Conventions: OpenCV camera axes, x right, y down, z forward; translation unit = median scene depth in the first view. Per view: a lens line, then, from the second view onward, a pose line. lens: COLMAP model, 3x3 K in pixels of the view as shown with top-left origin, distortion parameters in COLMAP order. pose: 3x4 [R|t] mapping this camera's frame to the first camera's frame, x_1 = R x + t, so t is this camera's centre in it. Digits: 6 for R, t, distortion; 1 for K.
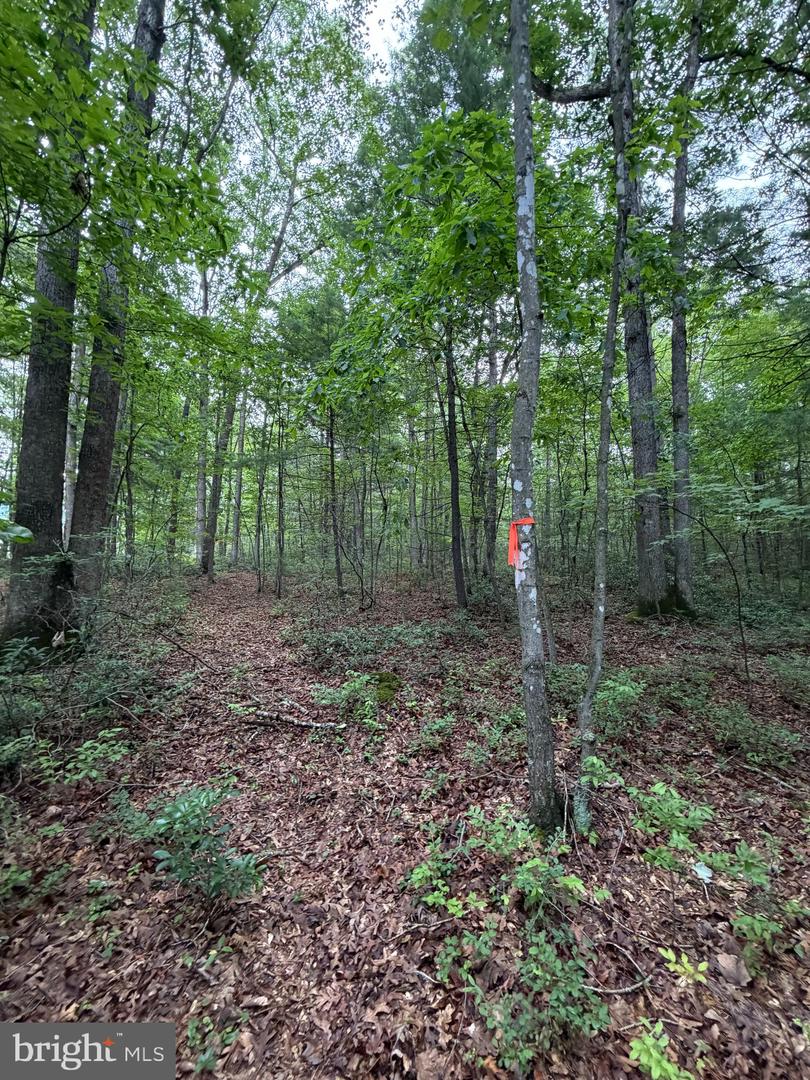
lens RADIAL K [[431.4, 0, 405.6], [0, 431.4, 540.9], [0, 0, 1]] dist [0.000663, 0.000193]
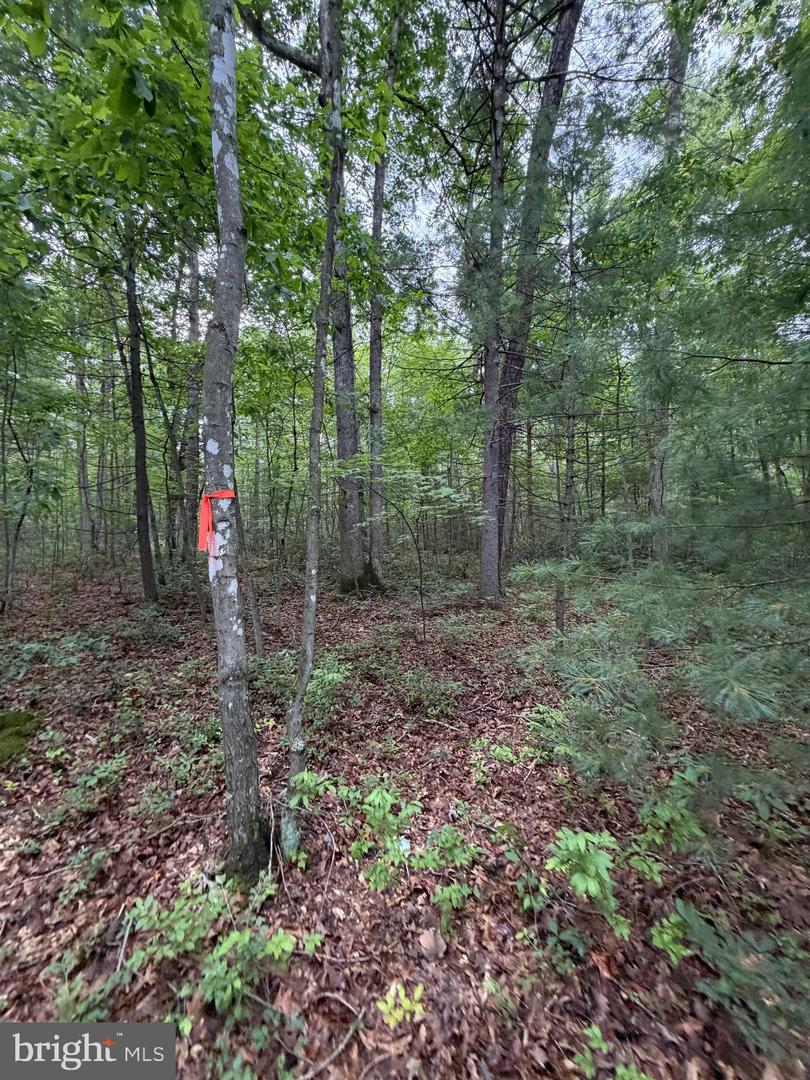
lens RADIAL K [[431.4, 0, 405.7], [0, 431.4, 533.7], [0, 0, 1]] dist [0.000663, 0.000193]
pose [[0.795793, -0.002743, 0.605563, 0.053509], [-0.012097, 0.999718, 0.020425, 0.004084], [-0.605449, -0.023580, 0.795535, 0.140161]]
